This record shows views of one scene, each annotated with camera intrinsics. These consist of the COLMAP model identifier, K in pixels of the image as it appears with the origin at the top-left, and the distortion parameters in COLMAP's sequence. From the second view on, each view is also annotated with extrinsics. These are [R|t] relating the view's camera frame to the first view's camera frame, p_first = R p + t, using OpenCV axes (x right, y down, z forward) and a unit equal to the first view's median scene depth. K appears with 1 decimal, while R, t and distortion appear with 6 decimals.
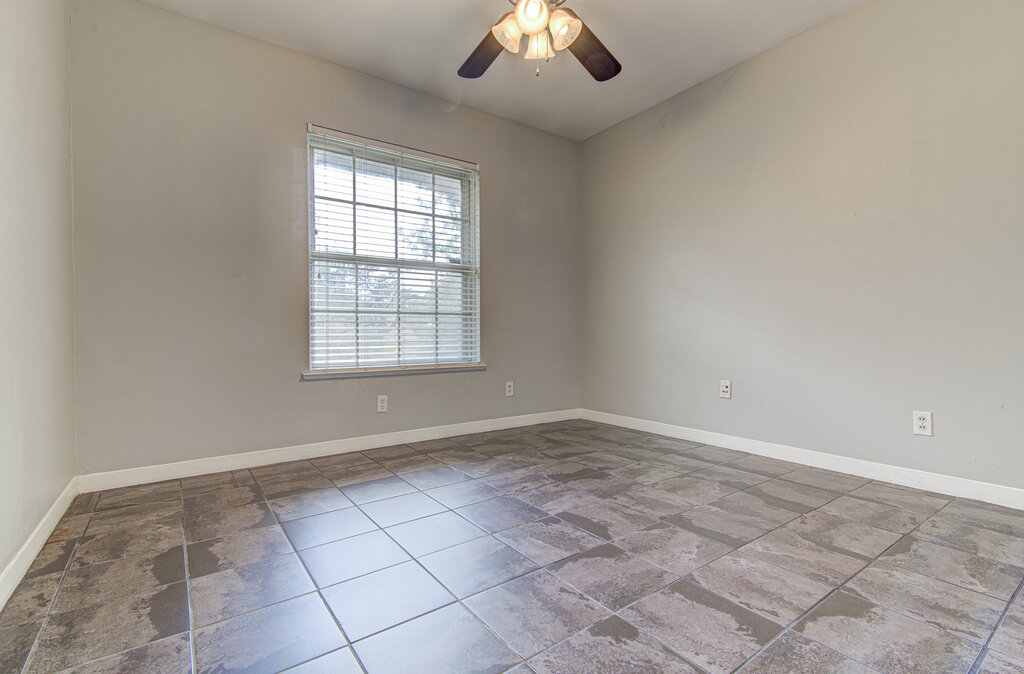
lens RADIAL K [[472.8, 0, 517.7], [0, 472.8, 335.4], [0, 0, 1]] dist [0.004846, 0.000327]
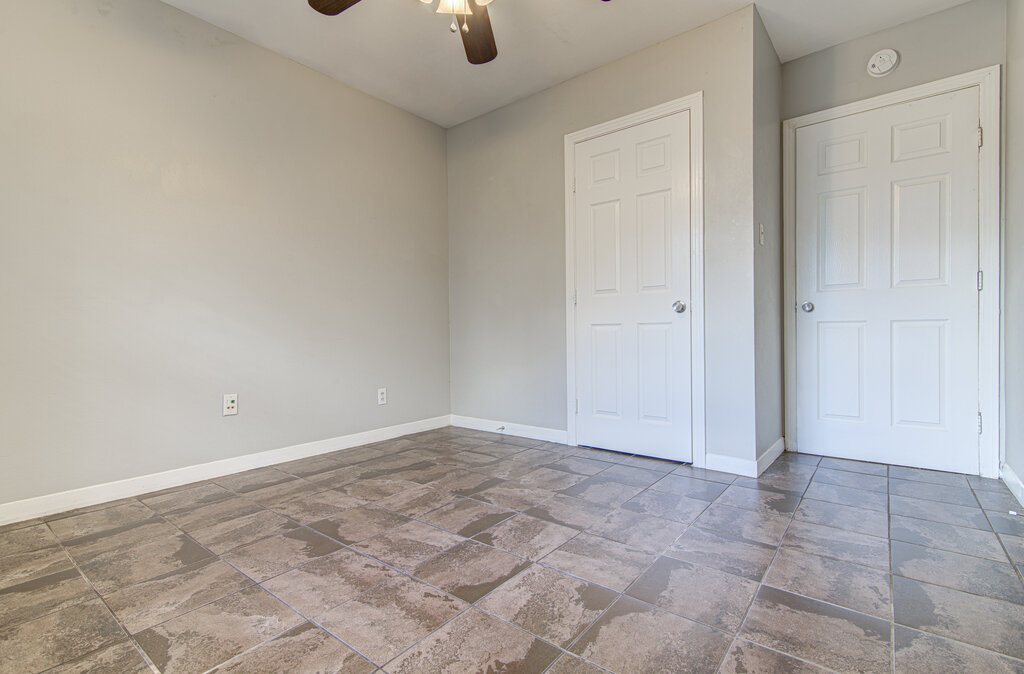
lens RADIAL K [[472.8, 0, 516.8], [0, 472.8, 336.2], [0, 0, 1]] dist [0.004846, 0.000327]
pose [[-0.274792, 0.001060, 0.961503, -0.729512], [0.019851, 0.999793, 0.004571, -0.004490], [-0.961299, 0.020343, -0.274756, 1.033076]]
